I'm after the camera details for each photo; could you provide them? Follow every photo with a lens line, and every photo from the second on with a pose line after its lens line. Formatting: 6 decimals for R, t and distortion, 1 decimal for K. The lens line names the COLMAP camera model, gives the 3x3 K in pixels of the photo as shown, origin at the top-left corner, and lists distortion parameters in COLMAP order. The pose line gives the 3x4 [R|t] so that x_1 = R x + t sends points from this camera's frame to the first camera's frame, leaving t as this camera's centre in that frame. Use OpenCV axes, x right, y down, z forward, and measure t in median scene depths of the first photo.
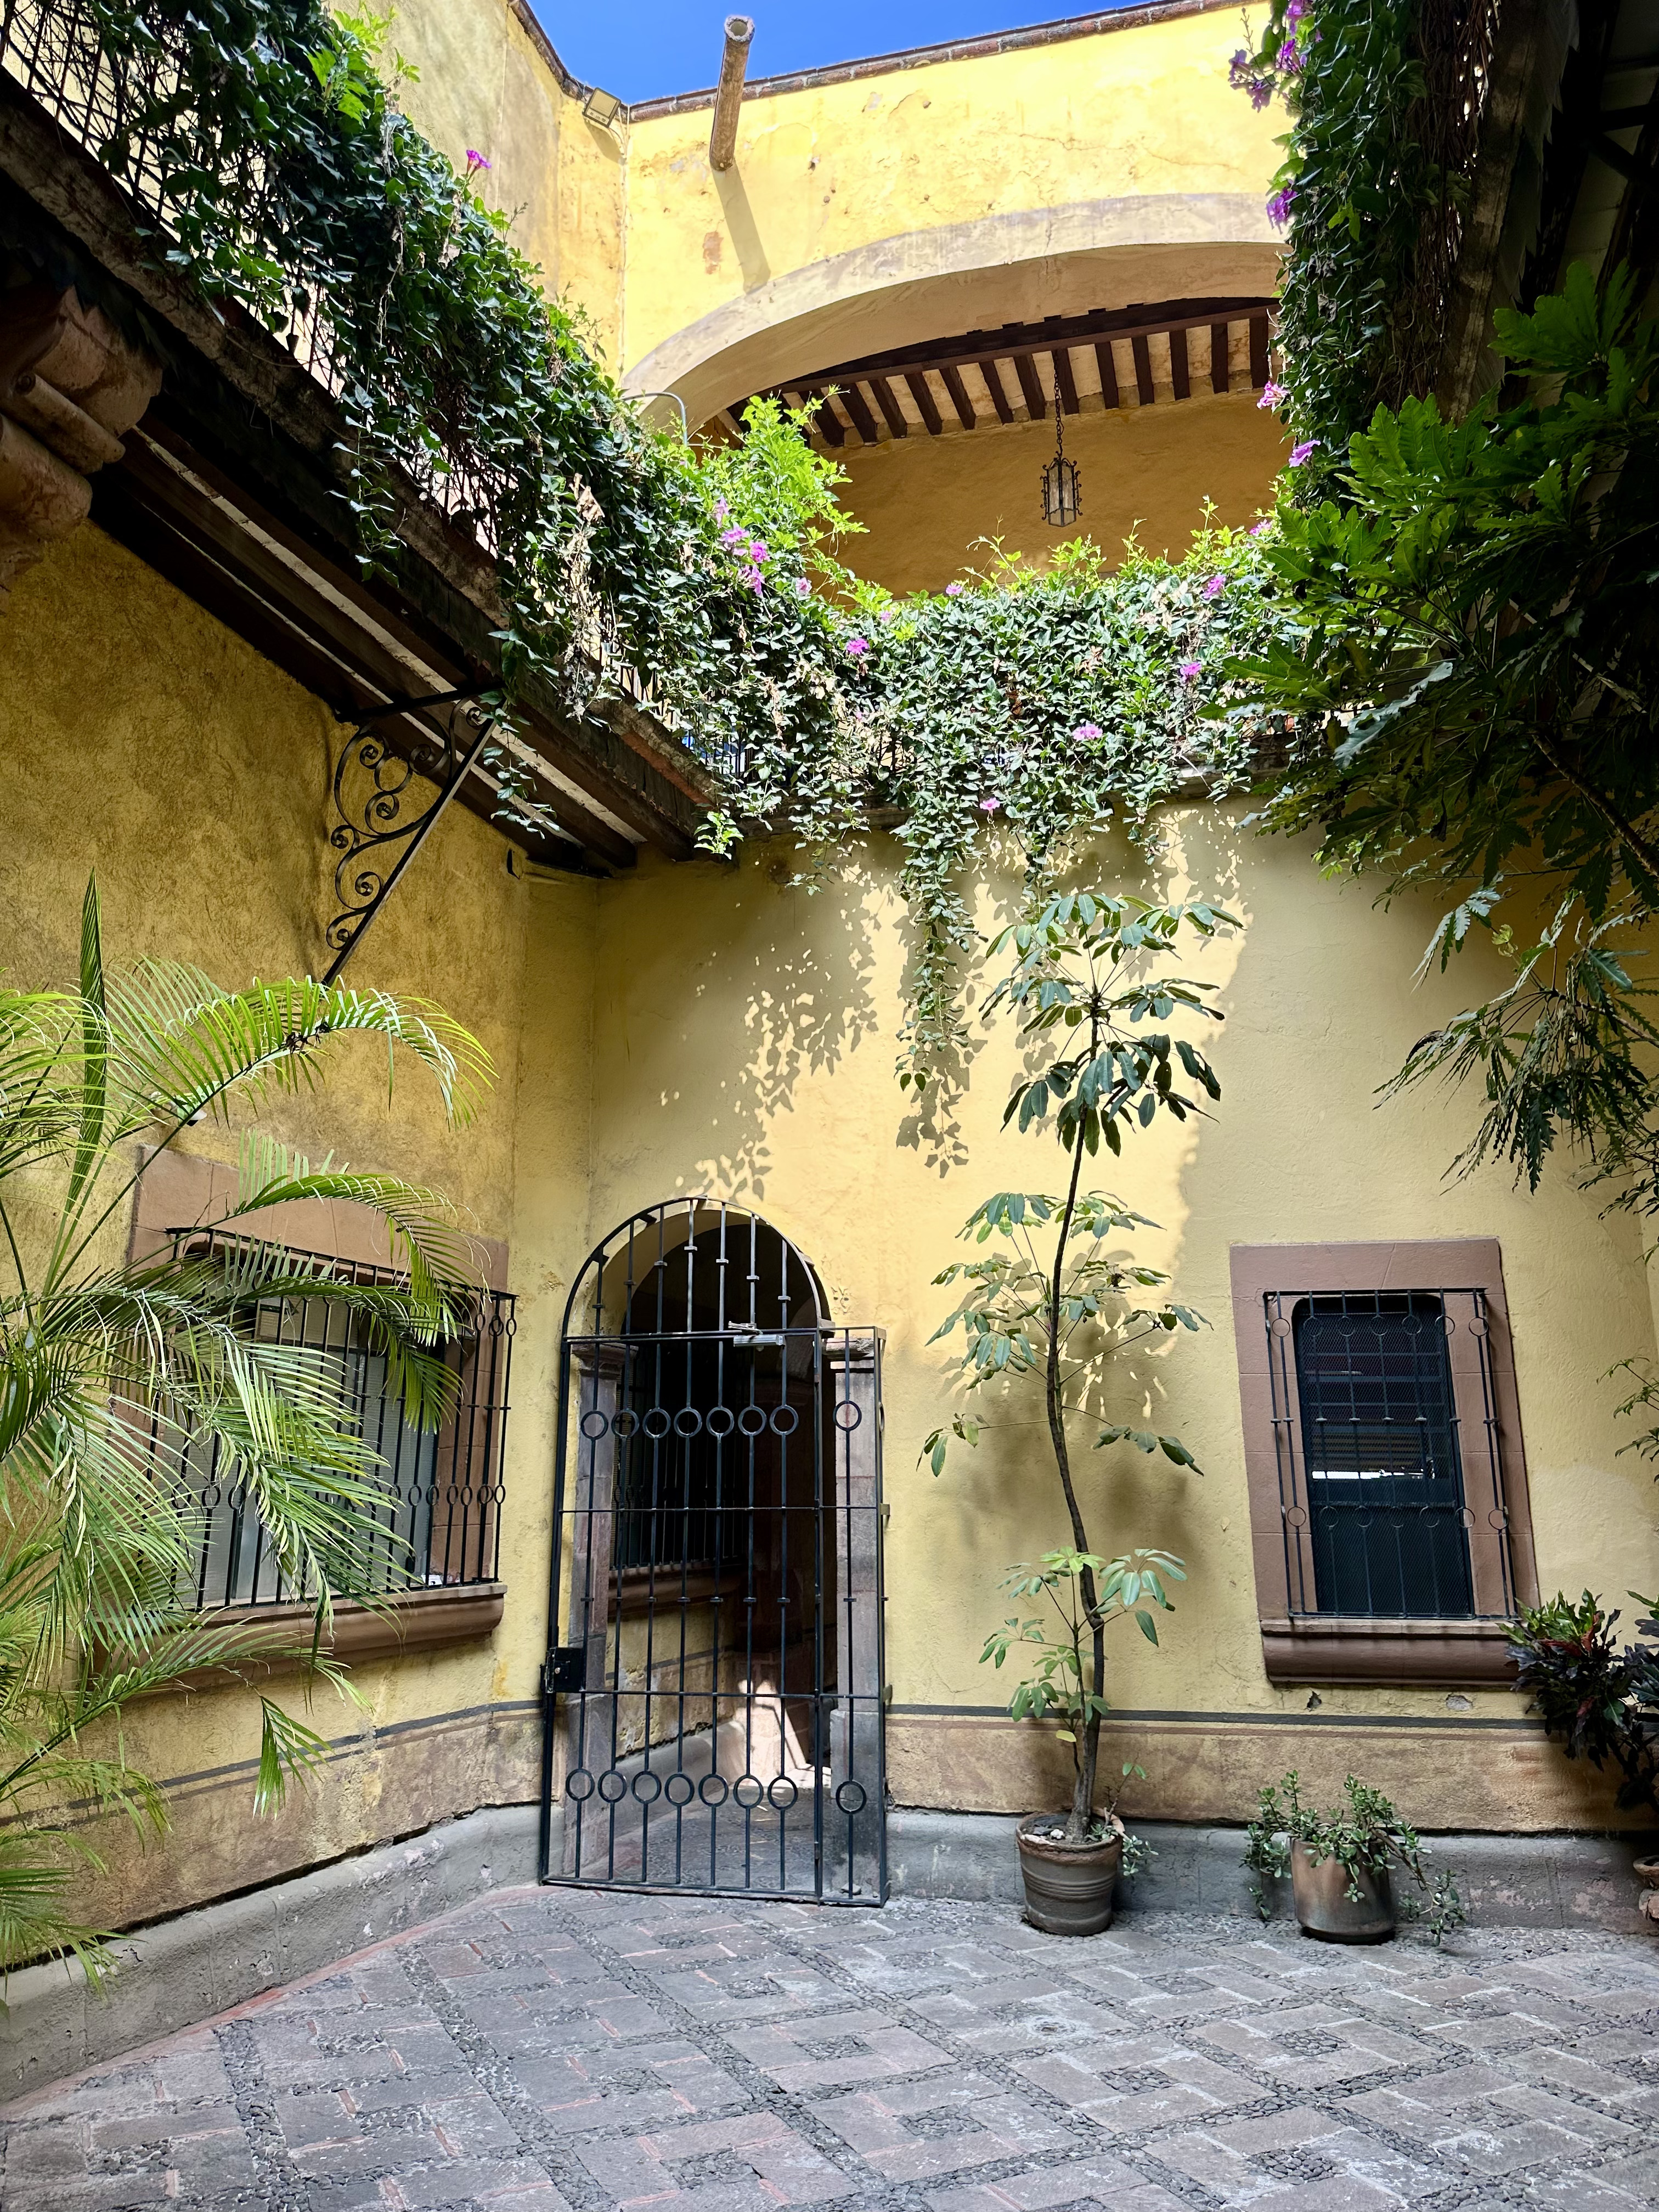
lens RADIAL K [[1564.9, 0, 839.5], [0, 1564.9, 1088.9], [0, 0, 1]] dist [0.066670, -0.061602]
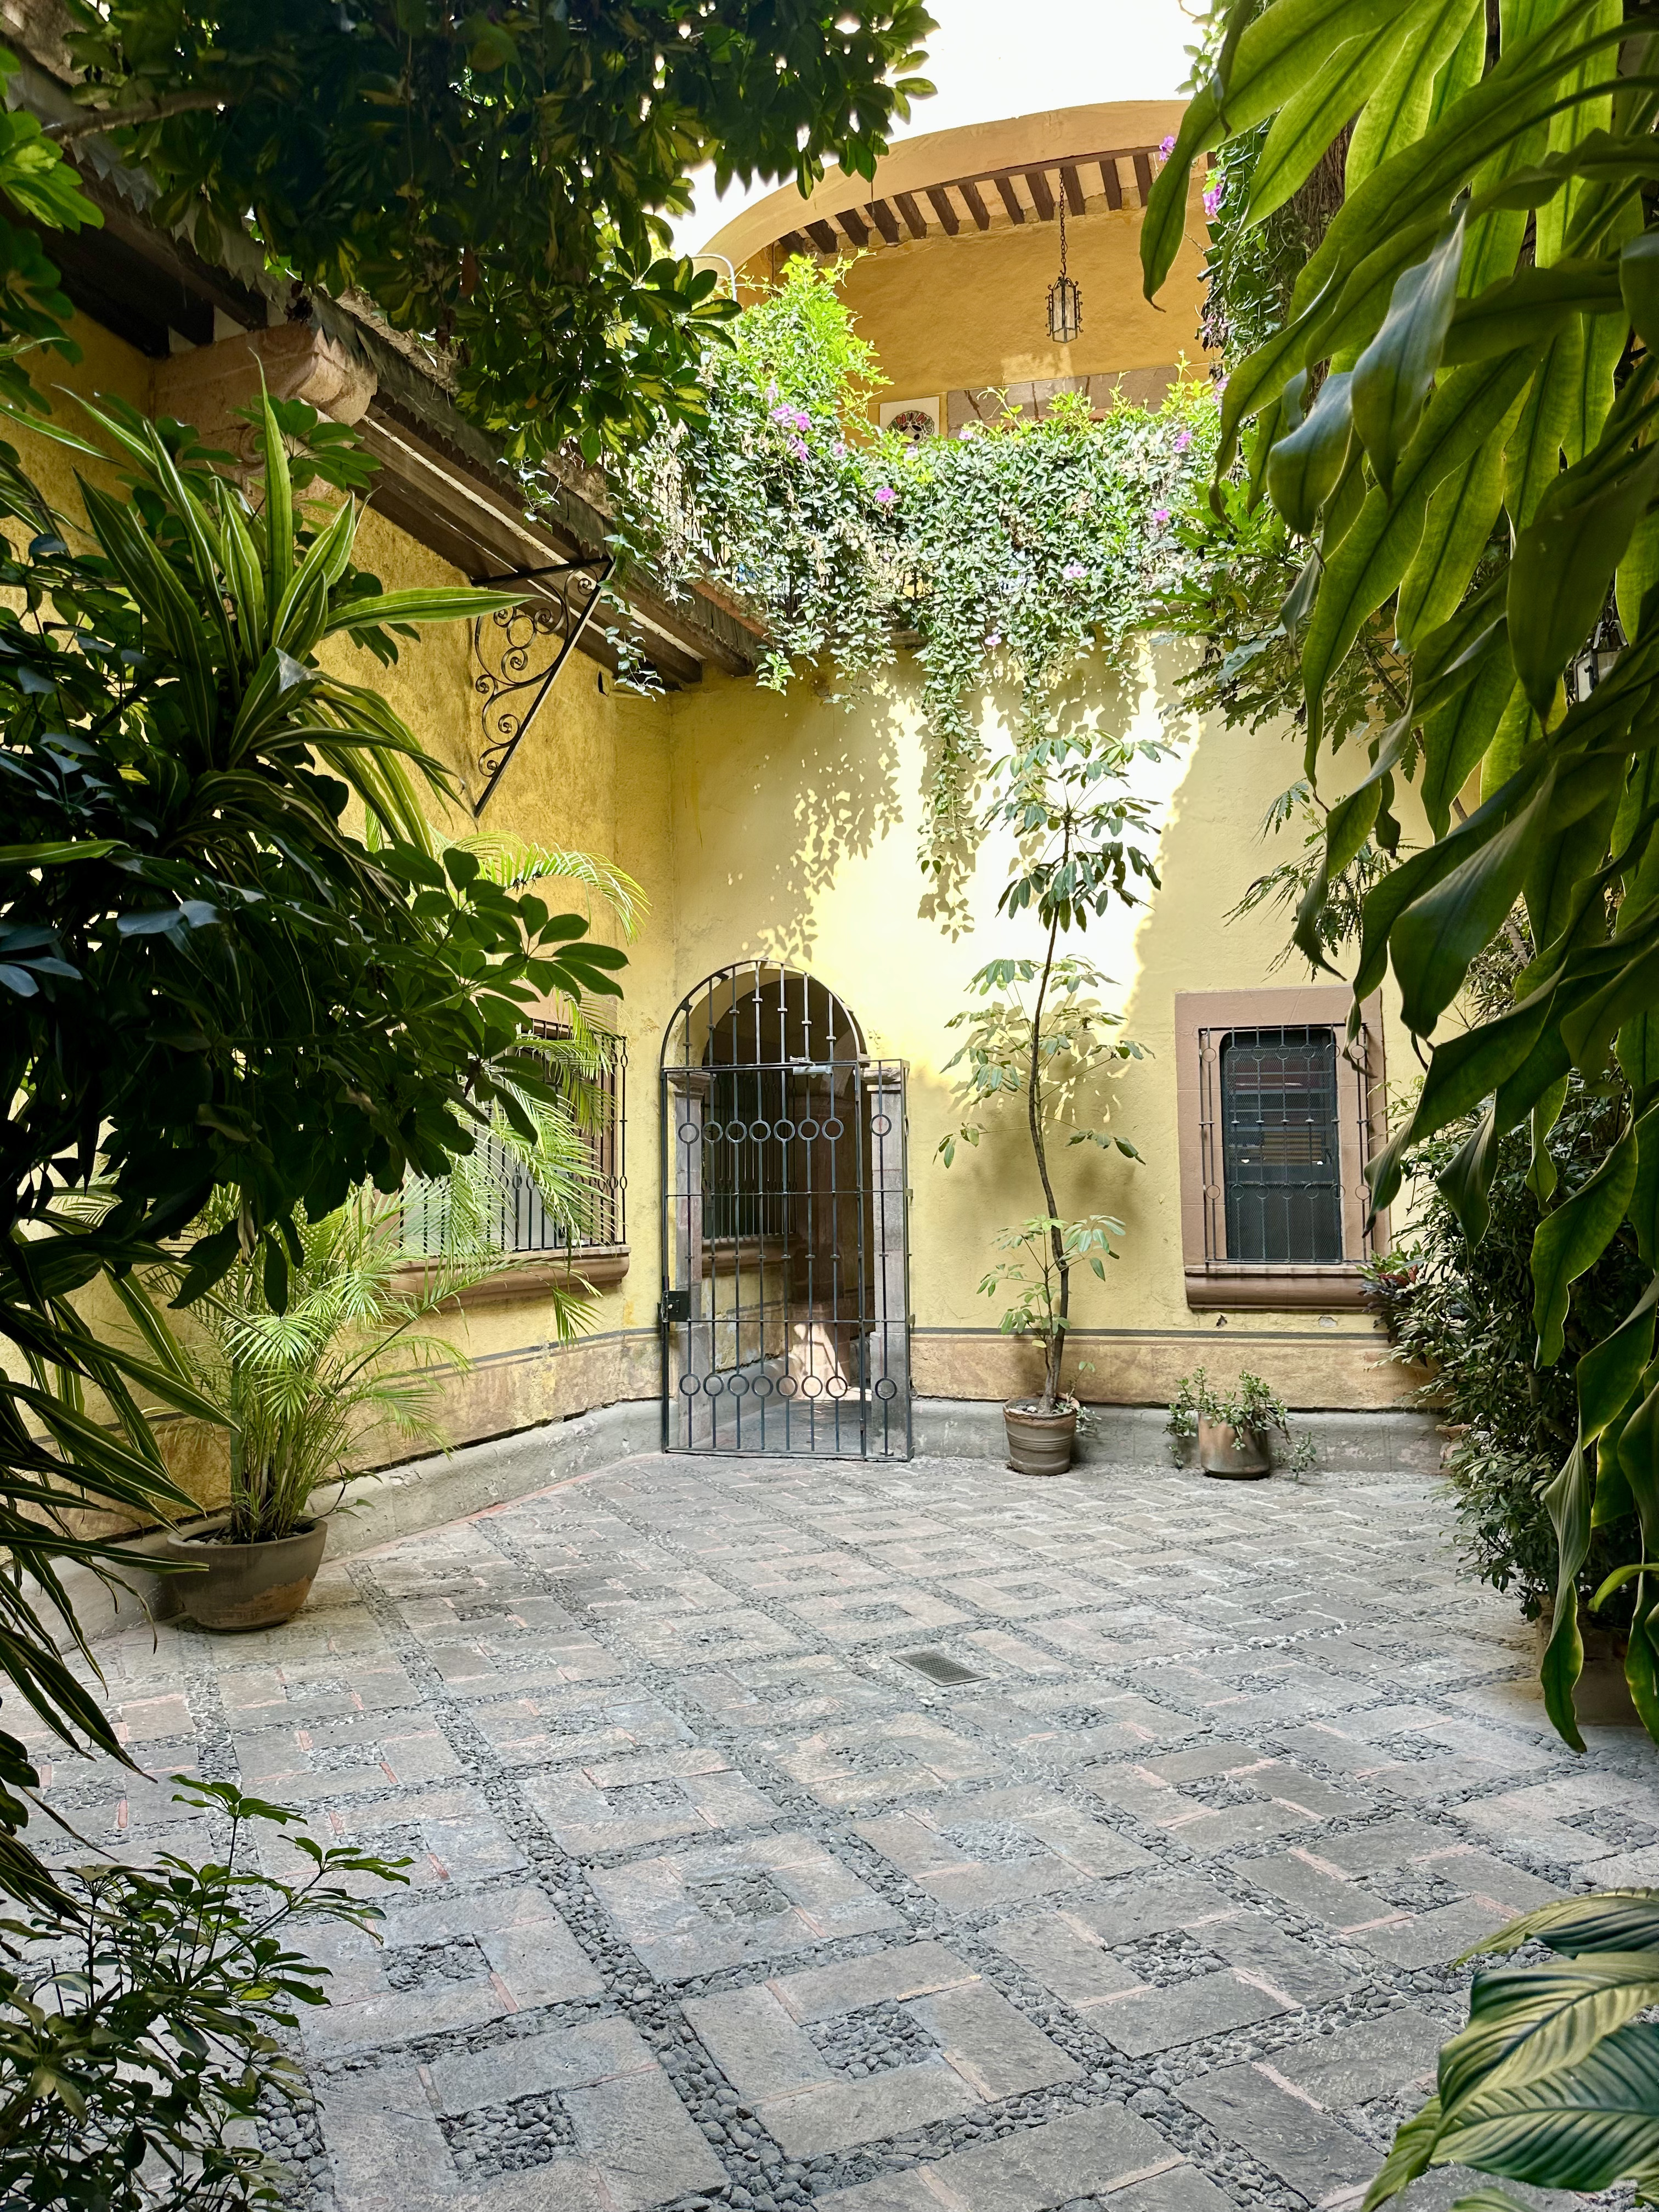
lens RADIAL K [[1552.8, 0, 835.6], [0, 1552.8, 1123.4], [0, 0, 1]] dist [0.047883, -0.006179]
pose [[0.999829, -0.009683, -0.015737, -0.013082], [0.012668, 0.979244, 0.202291, -0.060940], [0.013452, -0.202456, 0.979199, -0.294960]]
